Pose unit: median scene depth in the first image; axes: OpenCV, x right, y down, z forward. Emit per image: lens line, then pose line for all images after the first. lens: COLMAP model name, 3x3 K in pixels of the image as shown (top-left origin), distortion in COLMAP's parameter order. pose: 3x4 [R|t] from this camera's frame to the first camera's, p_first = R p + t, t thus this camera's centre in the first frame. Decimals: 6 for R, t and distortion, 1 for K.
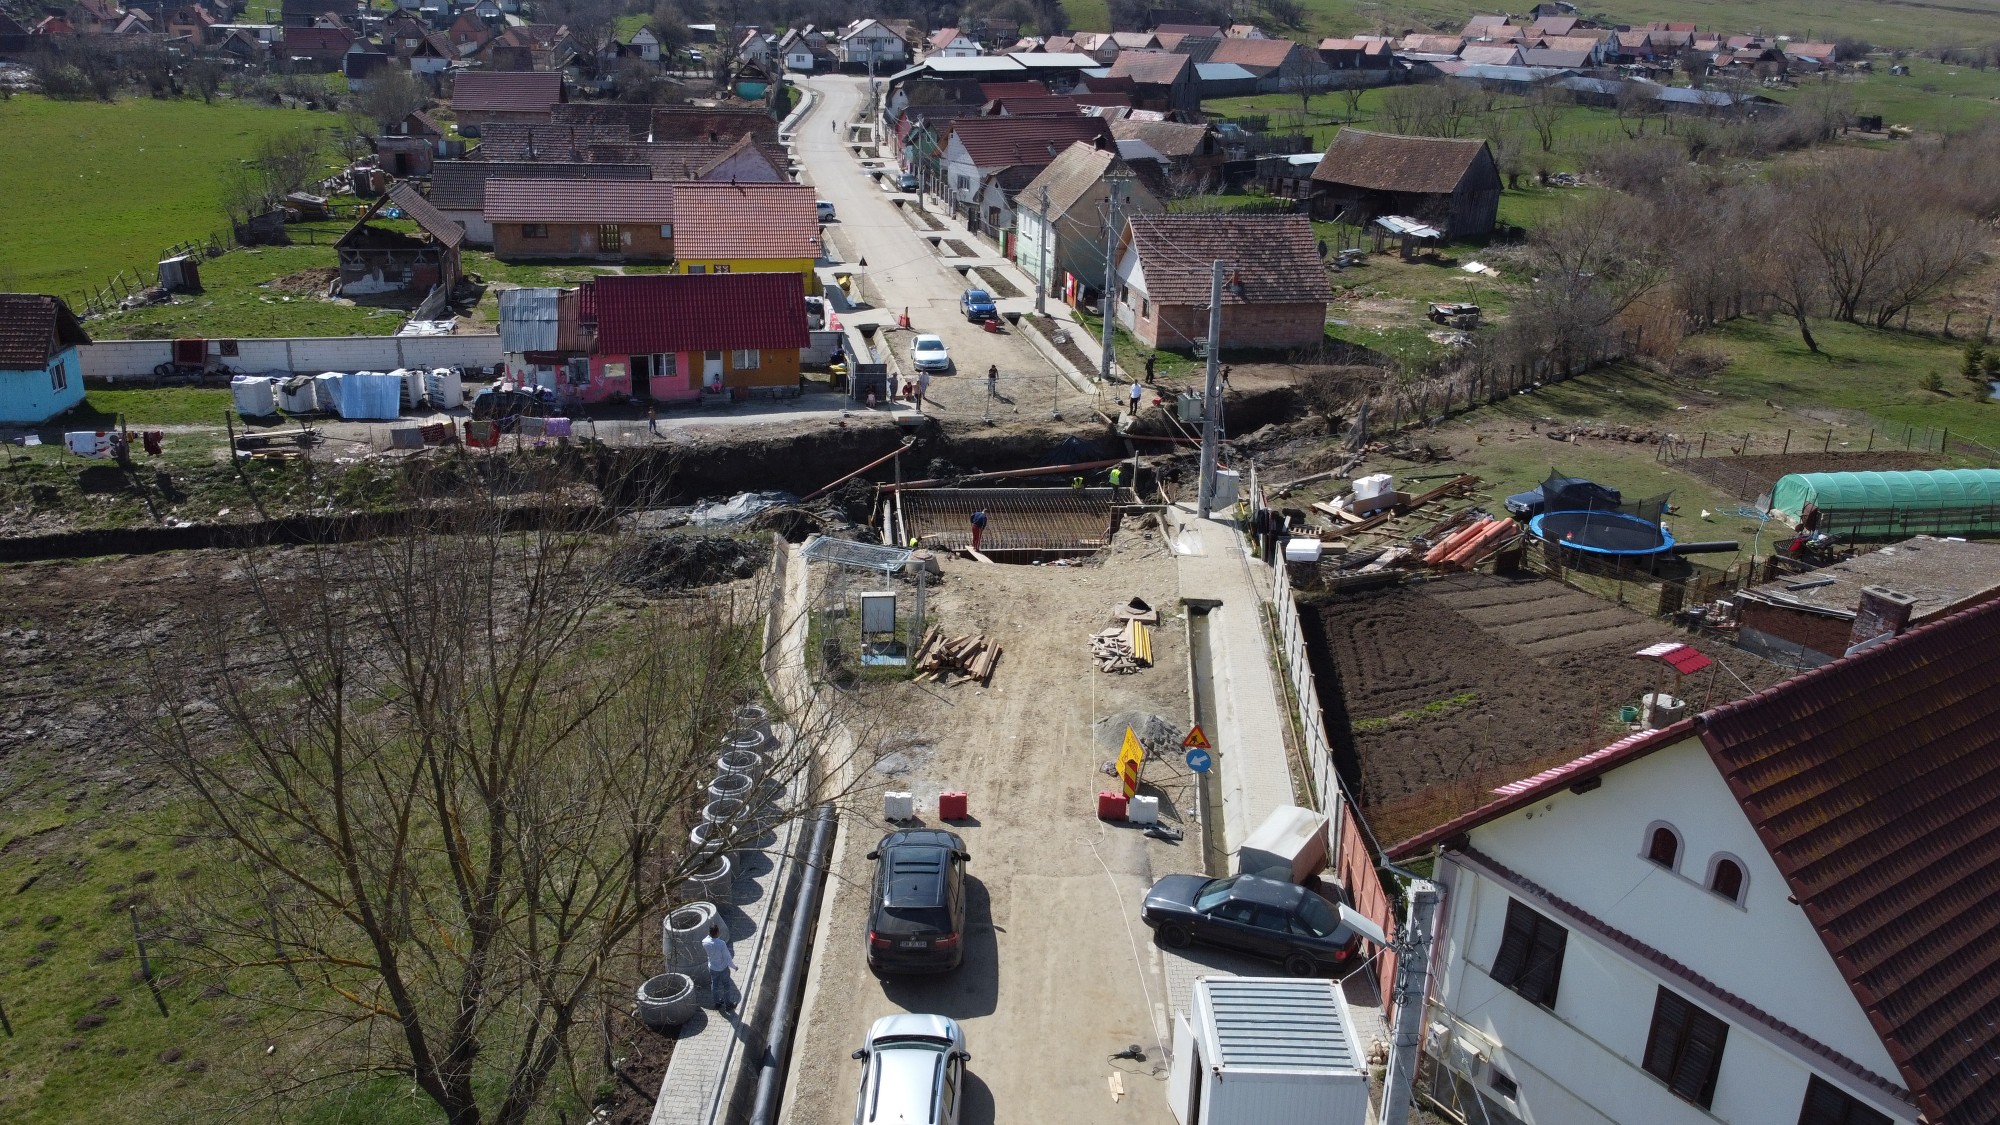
lens RADIAL K [[1434.2, 0, 988.9], [0, 1434.2, 560.3], [0, 0, 1]] dist [0.007741, 0.002674]
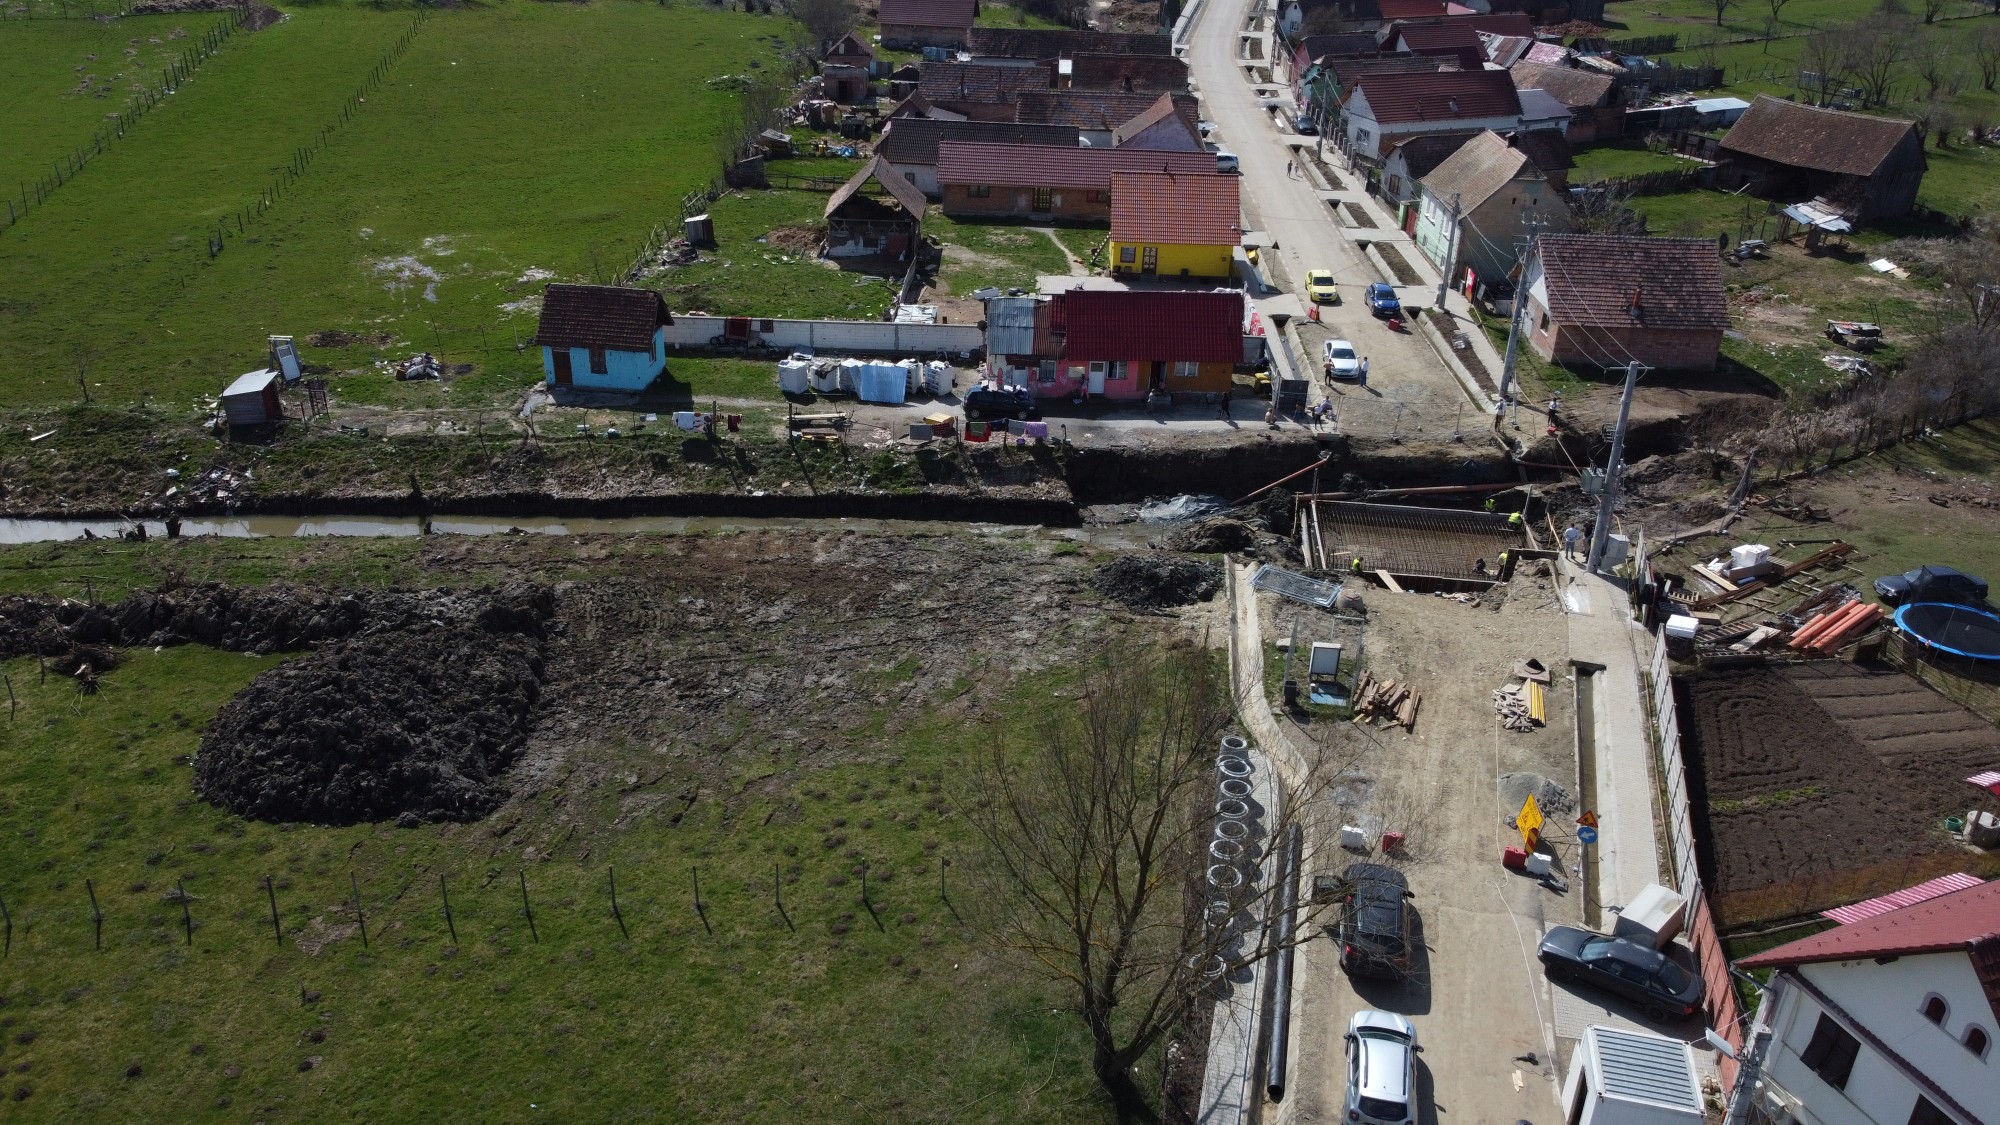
lens RADIAL K [[1435.3, 0, 1000.0], [0, 1435.3, 562.5], [0, 0, 1]] dist [-0.017085, 0.009651]
pose [[0.975524, 0.095382, -0.198131, -0.075149], [-0.072423, 0.990120, 0.120071, -0.118686], [0.207626, -0.102783, 0.972794, -0.194024]]
